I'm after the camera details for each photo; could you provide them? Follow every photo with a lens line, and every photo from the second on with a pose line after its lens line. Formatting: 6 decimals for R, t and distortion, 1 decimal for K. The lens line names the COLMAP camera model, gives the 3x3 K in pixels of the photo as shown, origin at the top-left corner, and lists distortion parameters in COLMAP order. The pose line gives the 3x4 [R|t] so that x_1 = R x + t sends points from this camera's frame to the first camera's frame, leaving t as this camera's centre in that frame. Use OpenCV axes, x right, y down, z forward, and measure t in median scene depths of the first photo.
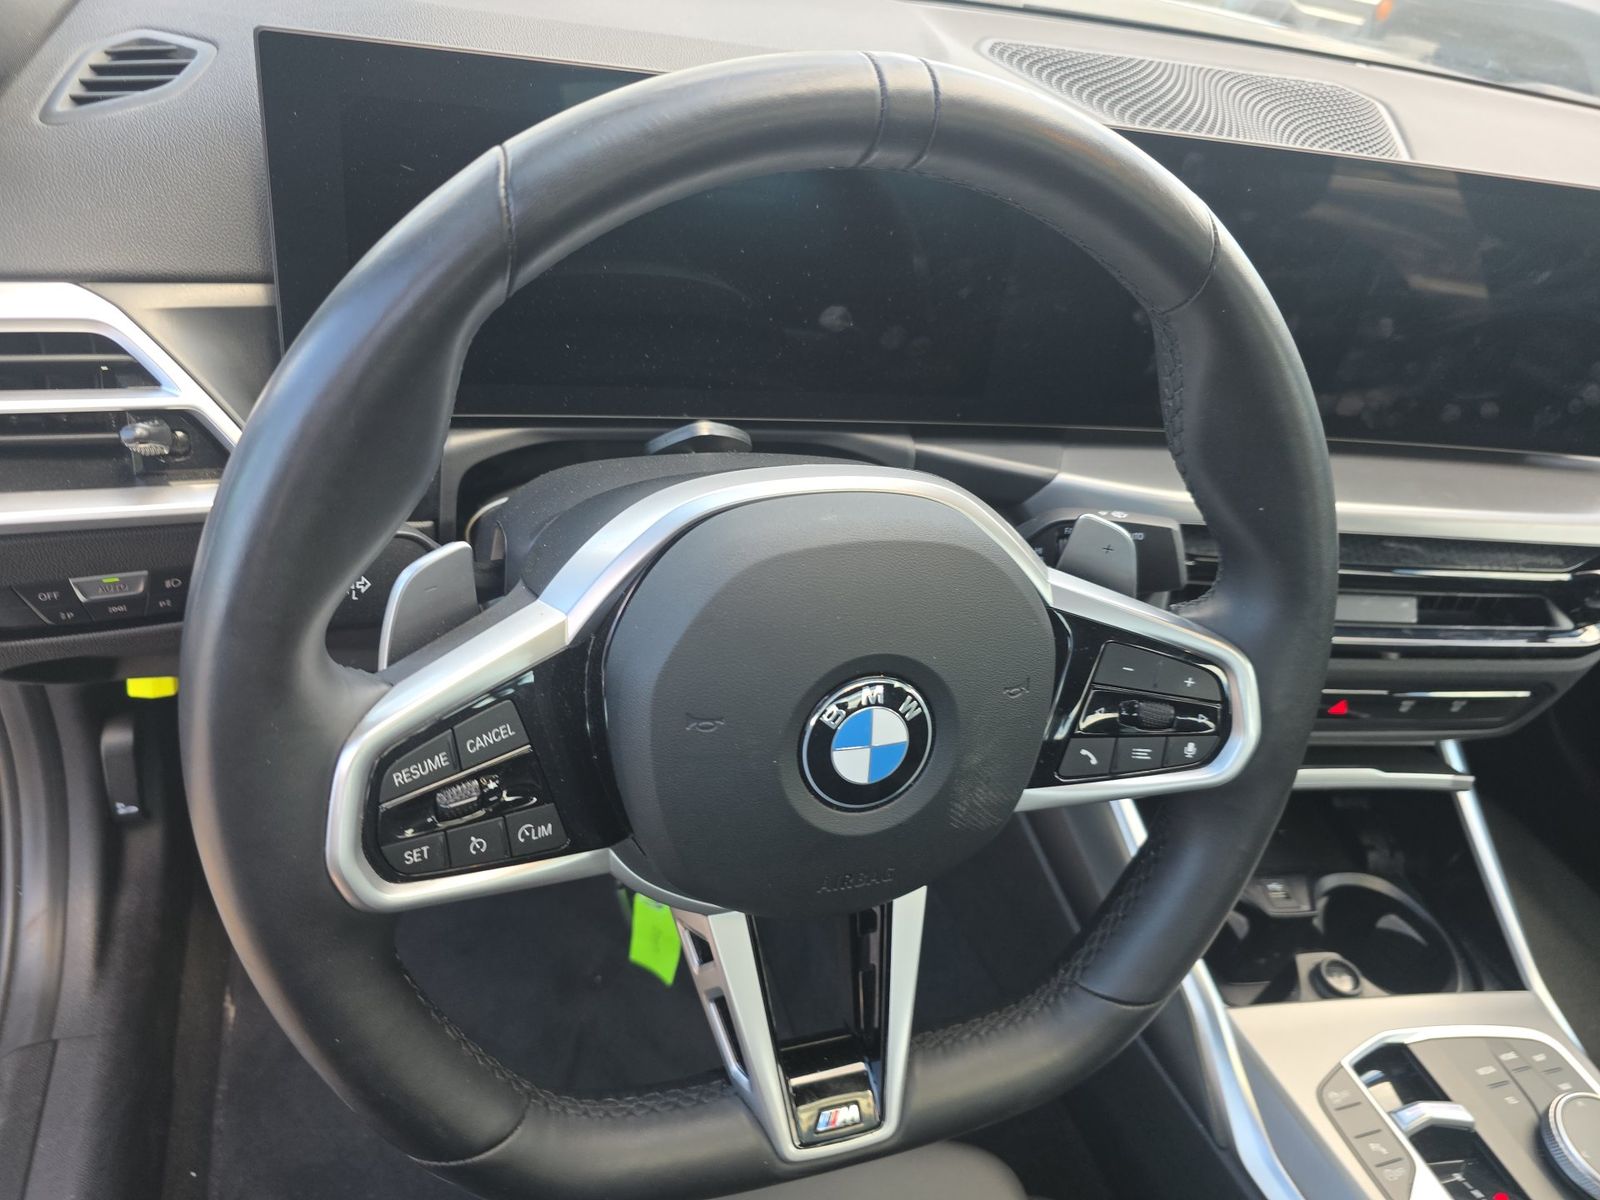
lens RADIAL K [[1057.0, 0, 800.3], [0, 1057.0, 572.5], [0, 0, 1]] dist [0.040129, -0.040891]
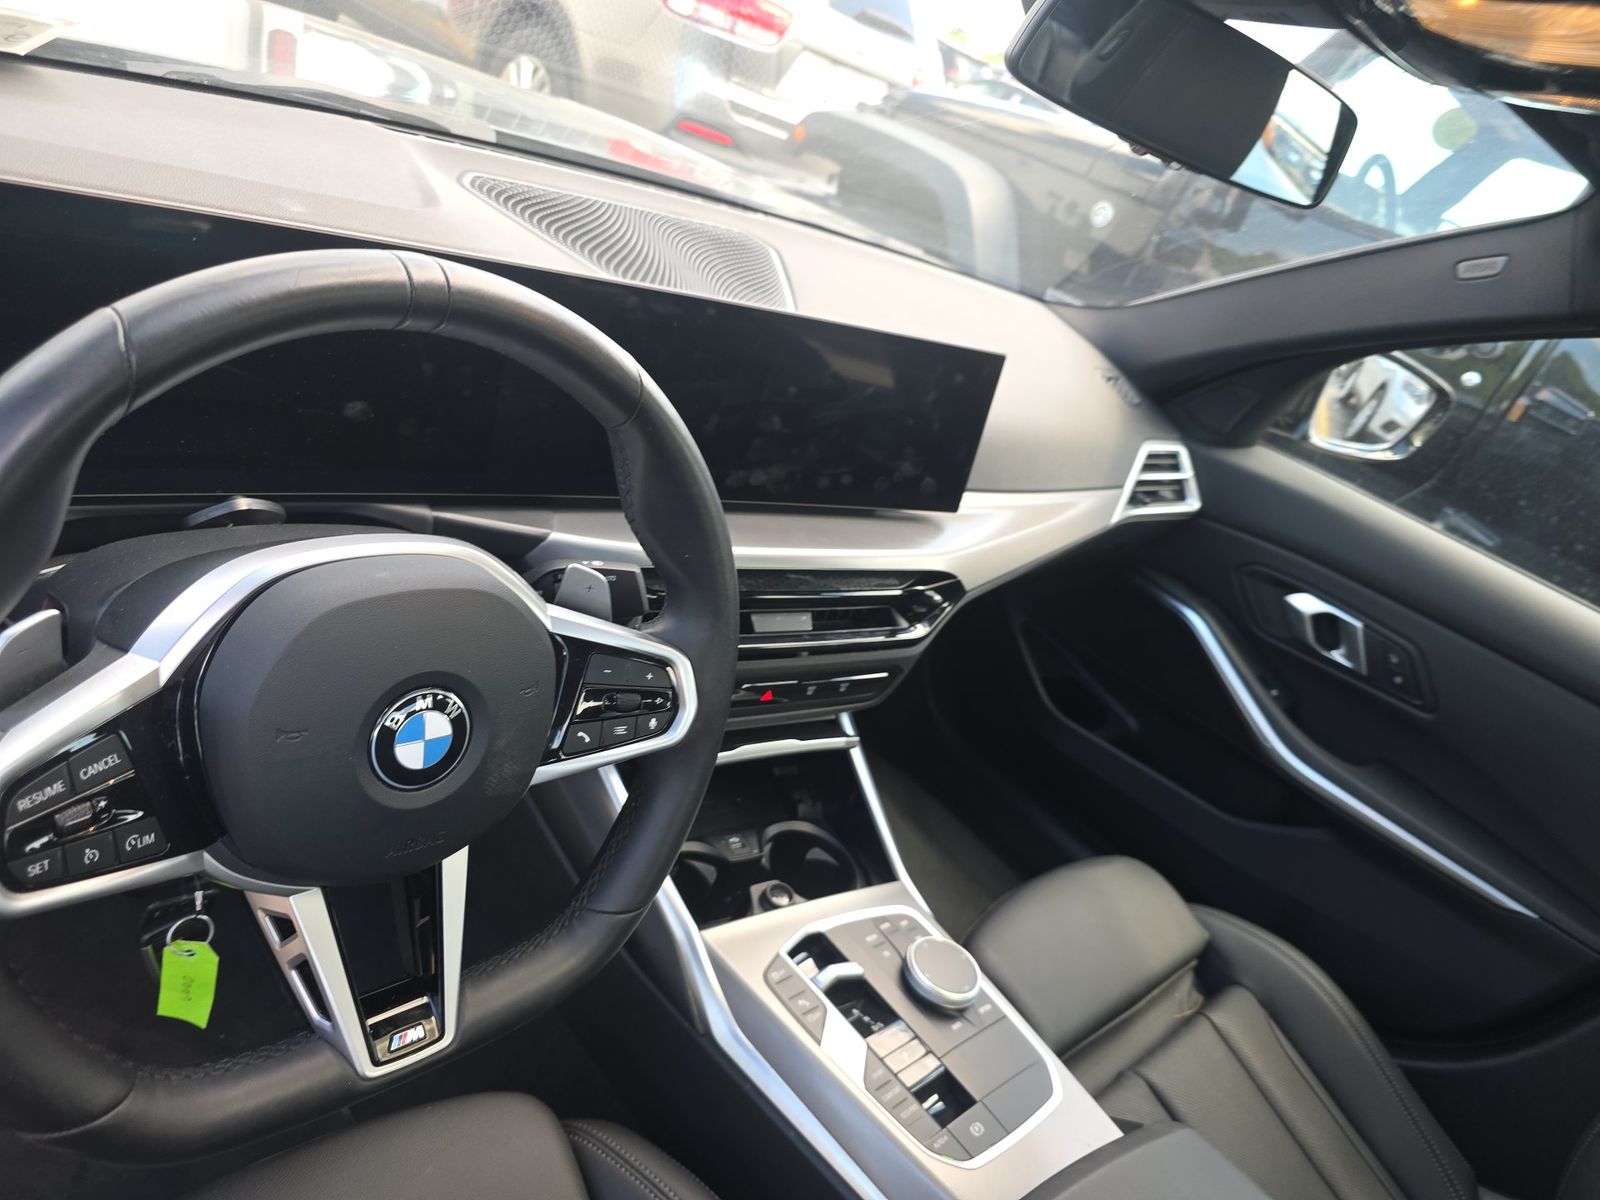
lens RADIAL K [[1057.0, 0, 800.3], [0, 1057.0, 572.5], [0, 0, 1]] dist [0.040129, -0.040891]
pose [[0.893426, -0.045844, 0.446866, -0.085312], [0.065819, 0.997402, -0.029270, 0.016541], [-0.444363, 0.055563, 0.894122, -0.378287]]
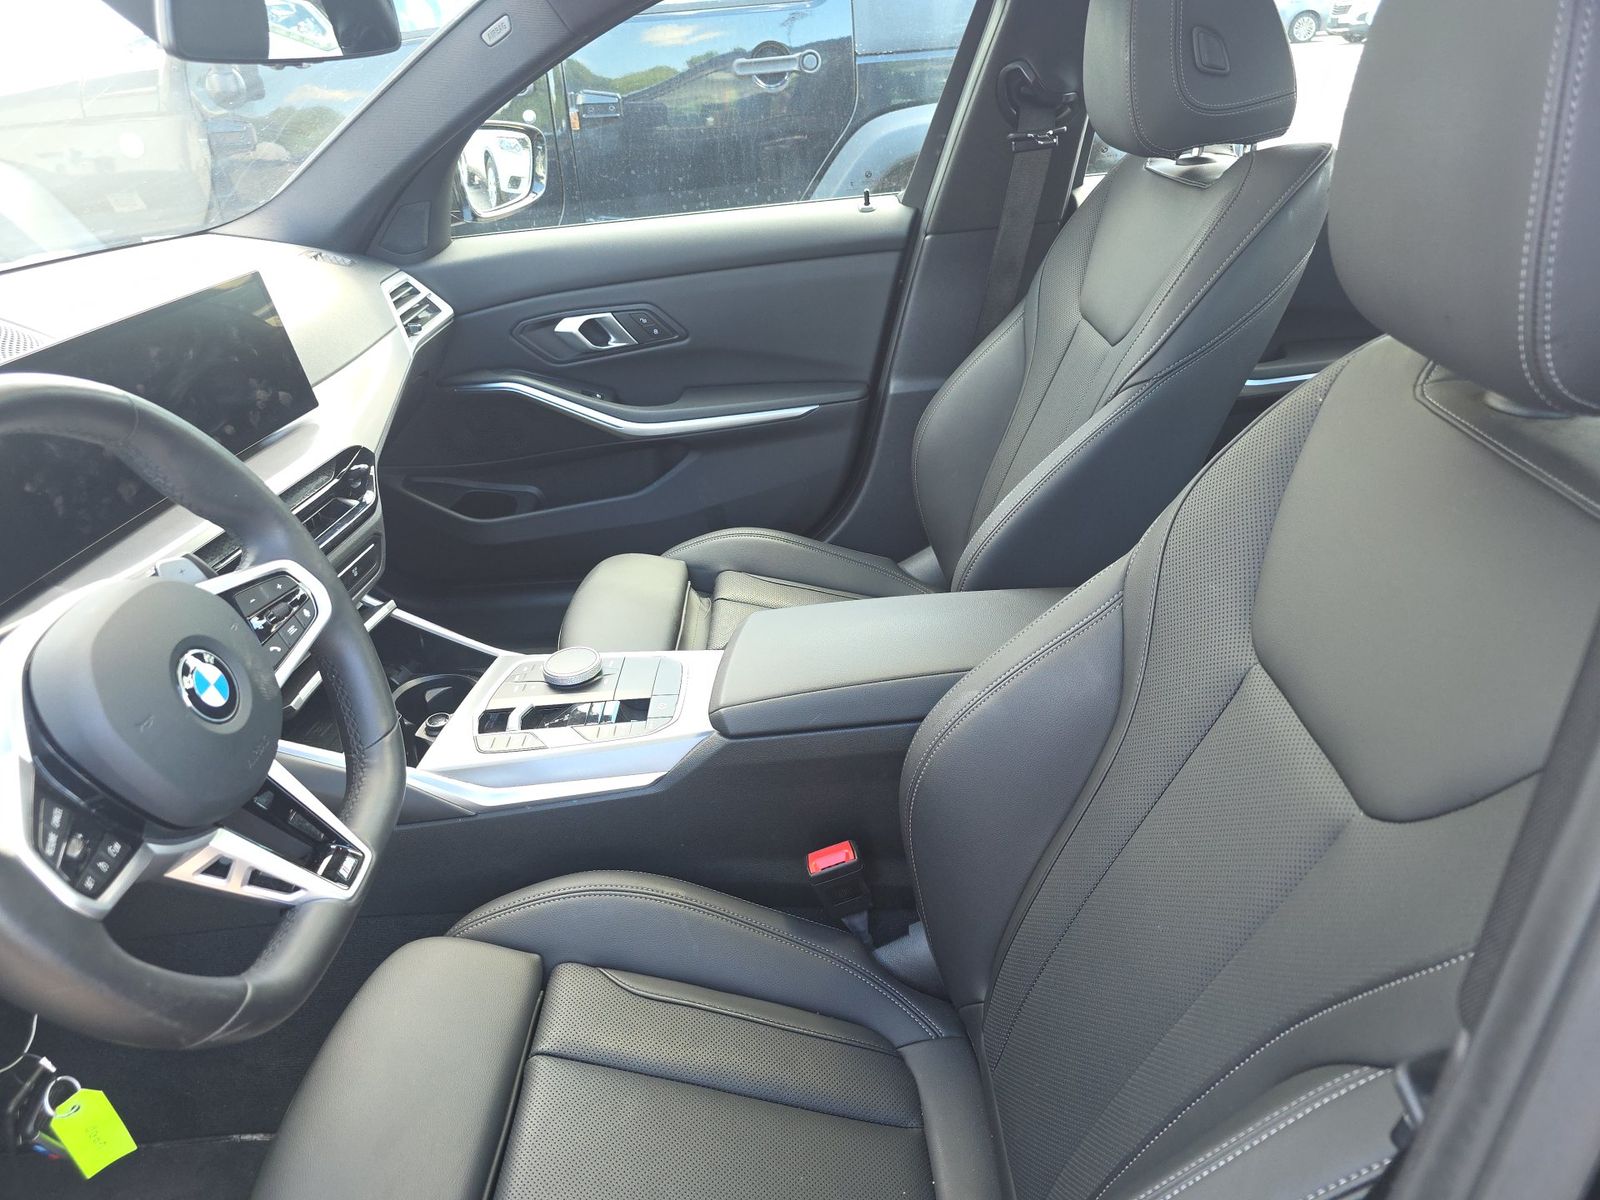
lens RADIAL K [[1098.8, 0, 799.2], [0, 1098.8, 538.1], [0, 0, 1]] dist [-0.000111, 0.000567]
pose [[0.260258, -0.549790, 0.793723, -0.861696], [0.646023, 0.710095, 0.280035, 0.090608], [-0.717579, 0.439882, 0.539985, -0.718662]]
